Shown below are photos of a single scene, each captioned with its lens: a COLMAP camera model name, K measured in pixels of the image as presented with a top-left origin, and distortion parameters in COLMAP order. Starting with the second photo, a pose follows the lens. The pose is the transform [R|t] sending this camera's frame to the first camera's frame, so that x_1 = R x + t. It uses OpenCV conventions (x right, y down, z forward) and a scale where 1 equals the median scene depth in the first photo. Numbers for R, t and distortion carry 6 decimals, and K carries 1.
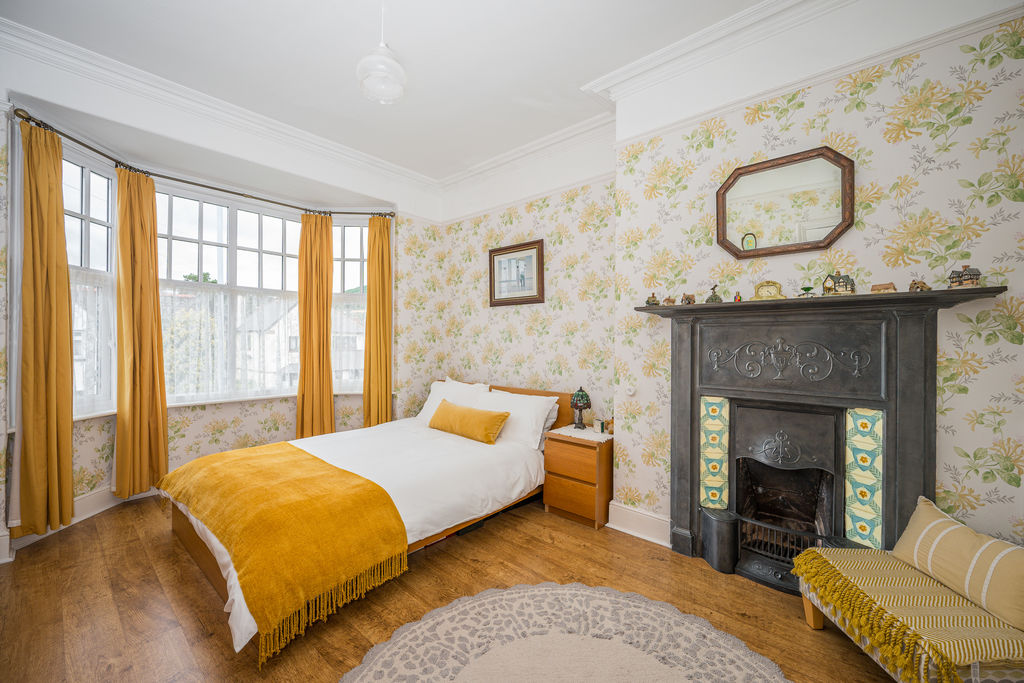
lens RADIAL K [[405.3, 0, 511.6], [0, 405.3, 346.4], [0, 0, 1]] dist [0.000064, -0.000782]
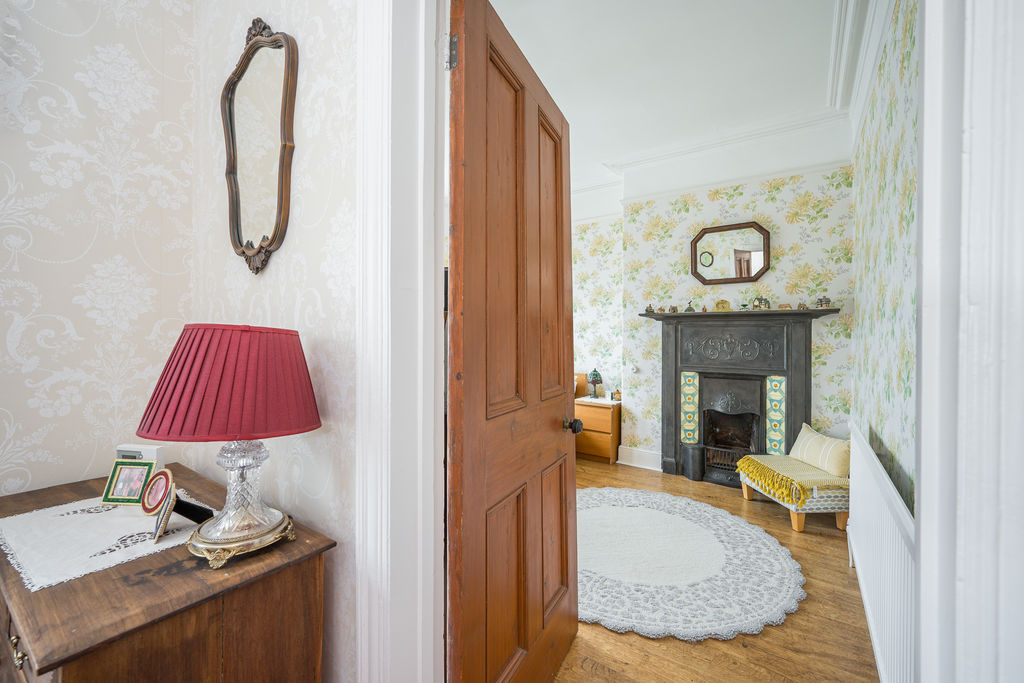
lens RADIAL K [[405.3, 0, 512.3], [0, 405.3, 336.3], [0, 0, 1]] dist [0.000064, -0.000782]
pose [[0.995856, 0.004406, 0.090835, -0.367711], [-0.003456, 0.999938, -0.010608, 0.007151], [-0.090876, 0.010250, 0.995809, -0.563062]]
